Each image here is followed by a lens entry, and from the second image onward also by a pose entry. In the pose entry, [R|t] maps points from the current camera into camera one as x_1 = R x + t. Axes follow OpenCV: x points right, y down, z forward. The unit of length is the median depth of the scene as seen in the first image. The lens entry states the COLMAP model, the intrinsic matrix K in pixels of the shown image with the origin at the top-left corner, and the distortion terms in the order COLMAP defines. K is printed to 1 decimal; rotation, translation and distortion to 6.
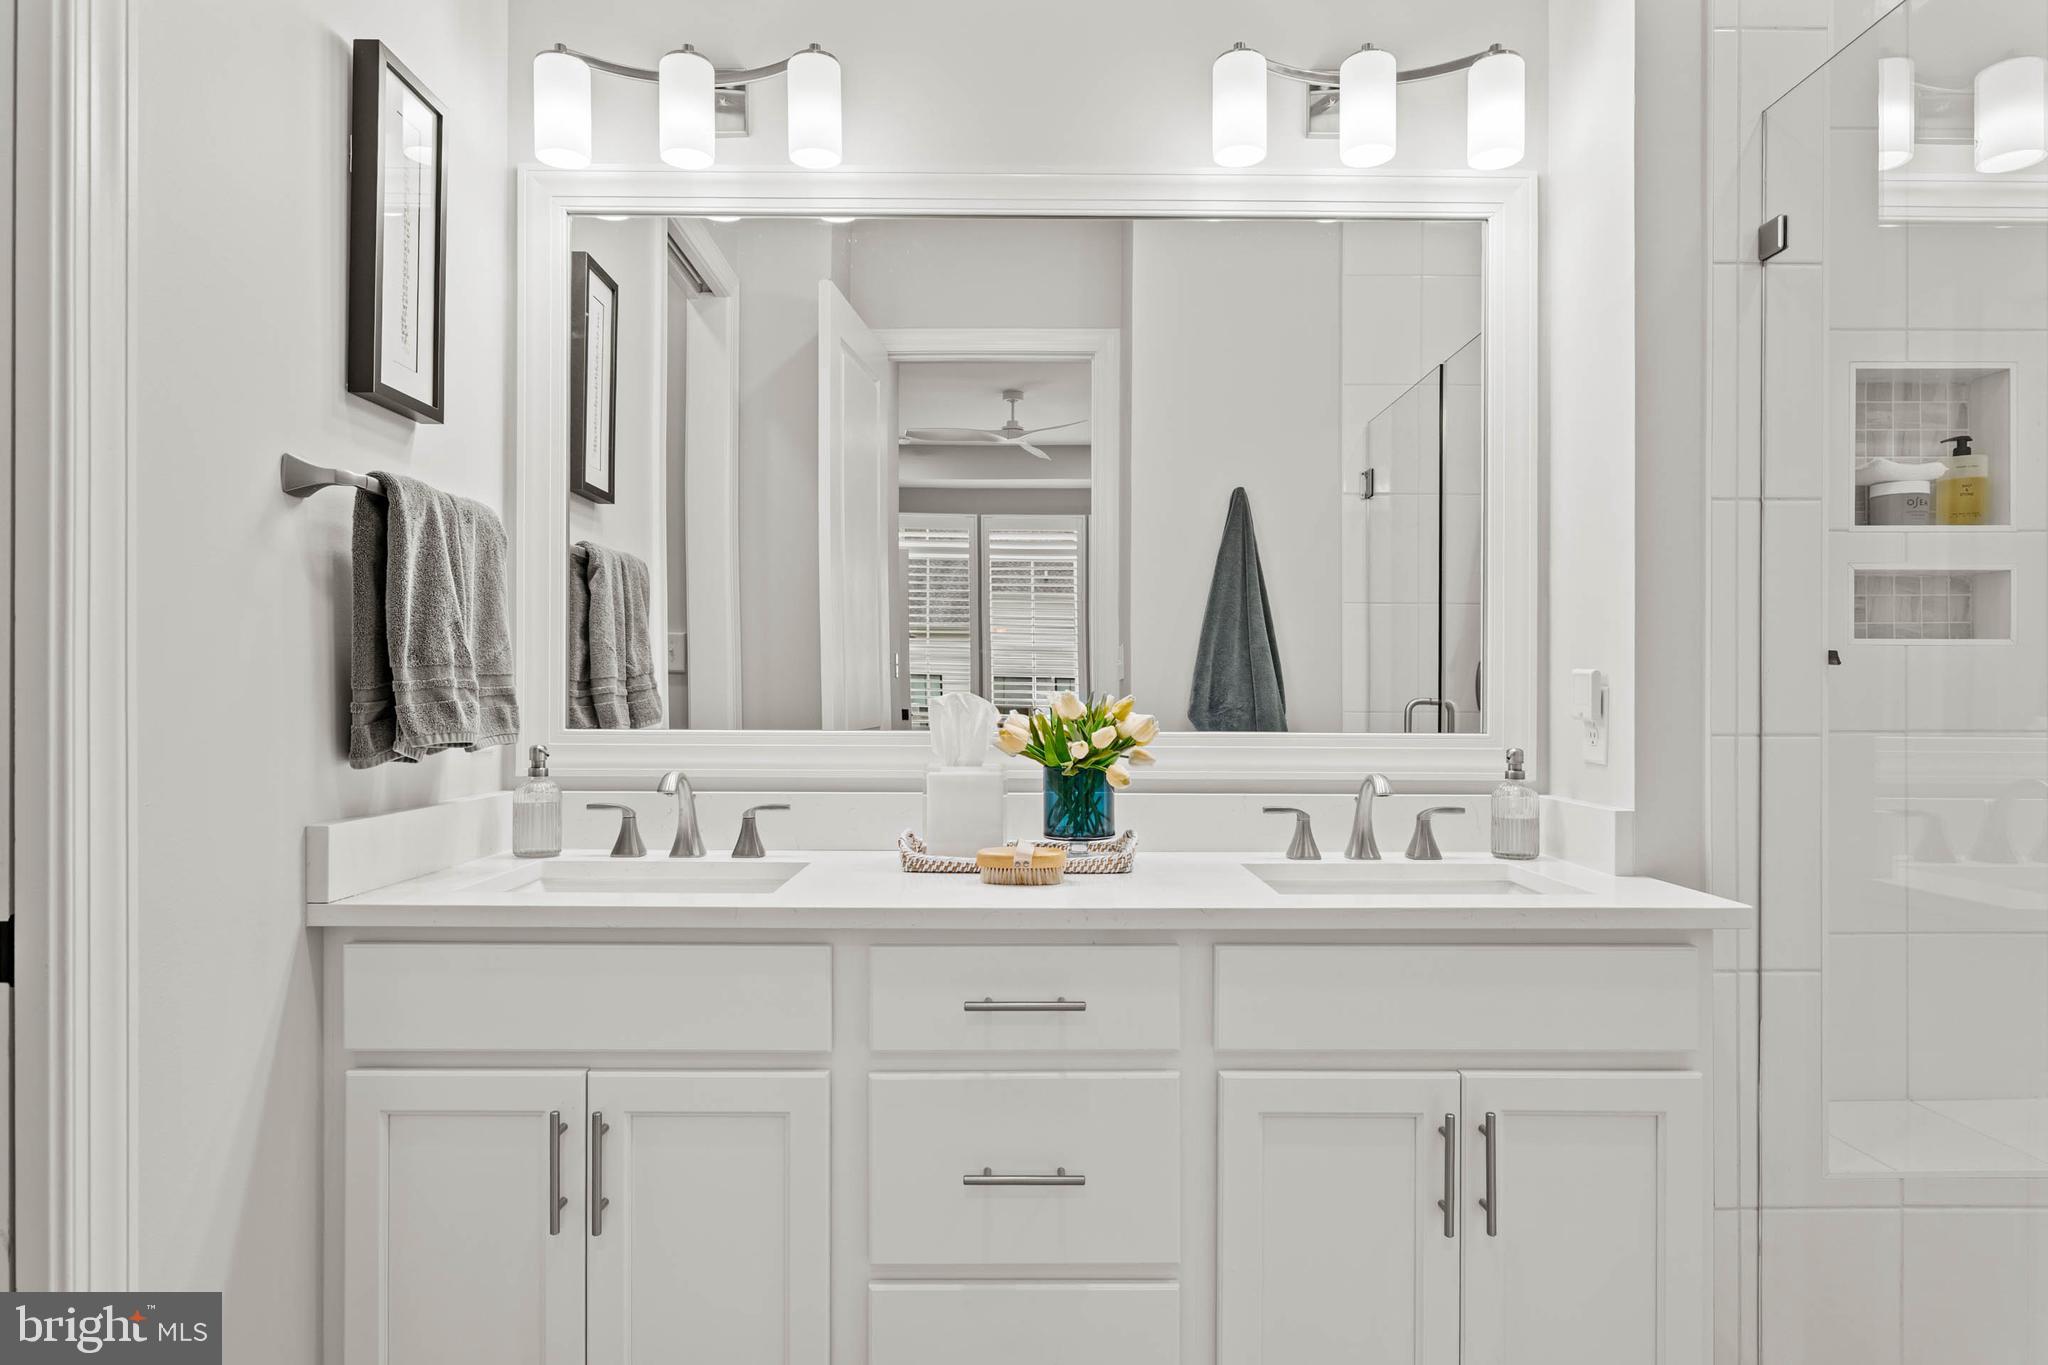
lens RADIAL K [[1180.2, 0, 1024.0], [0, 1180.2, 682.5], [0, 0, 1]] dist [-0.001432, -0.000053]
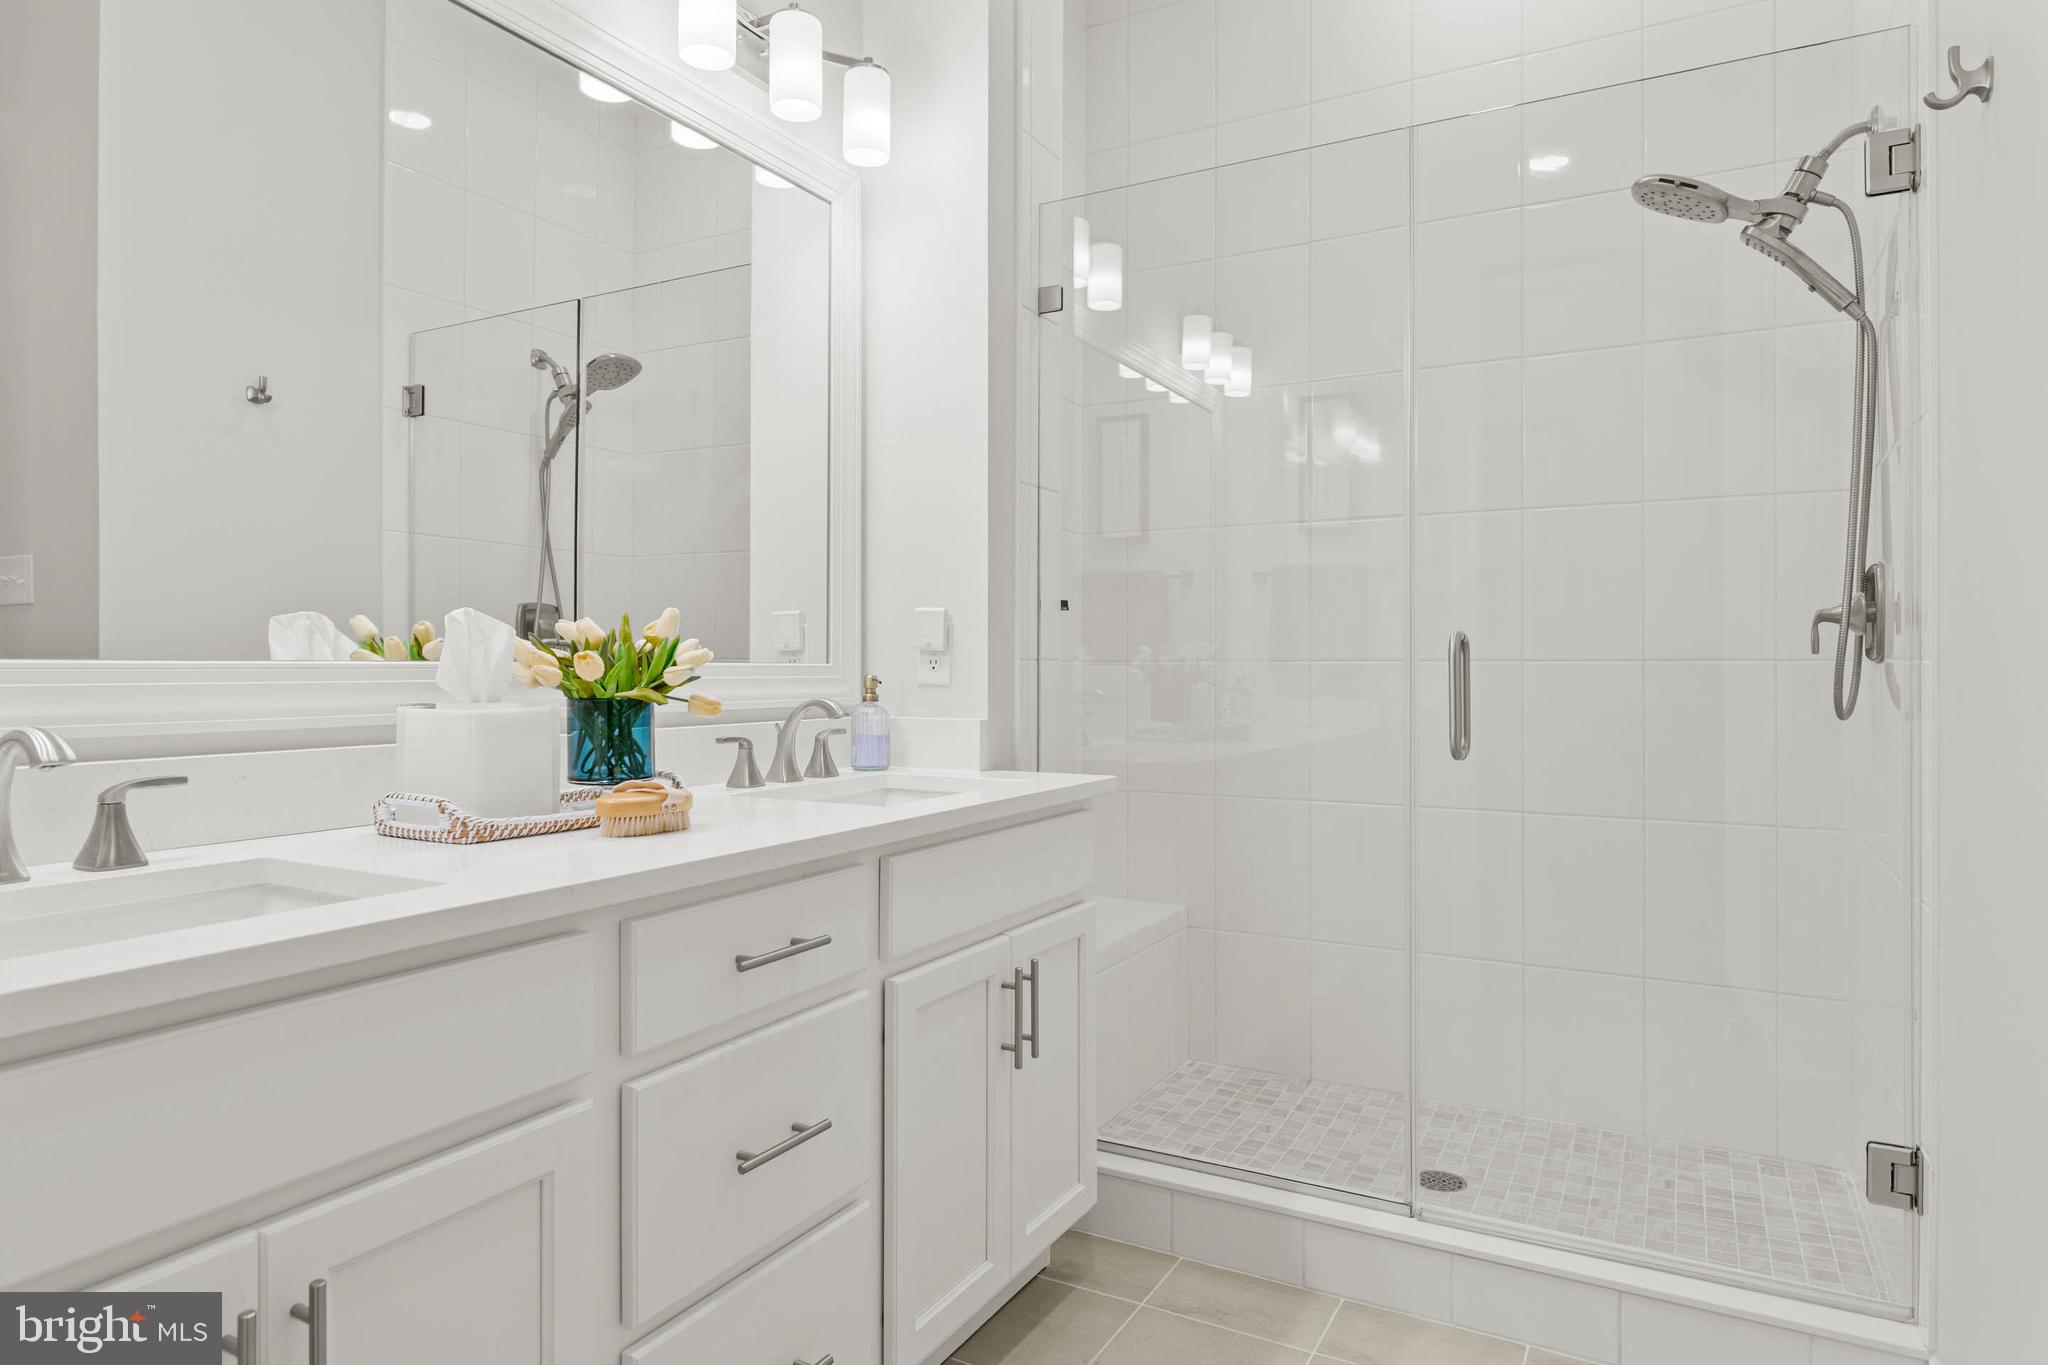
lens RADIAL K [[1217.9, 0, 1022.7], [0, 1217.9, 644.9], [0, 0, 1]] dist [-0.001217, -0.000047]
pose [[0.483382, 0.011926, 0.875328, -0.597740], [-0.009752, 0.999919, -0.008239, 0.037890], [-0.875355, -0.004554, 0.483459, 0.323995]]
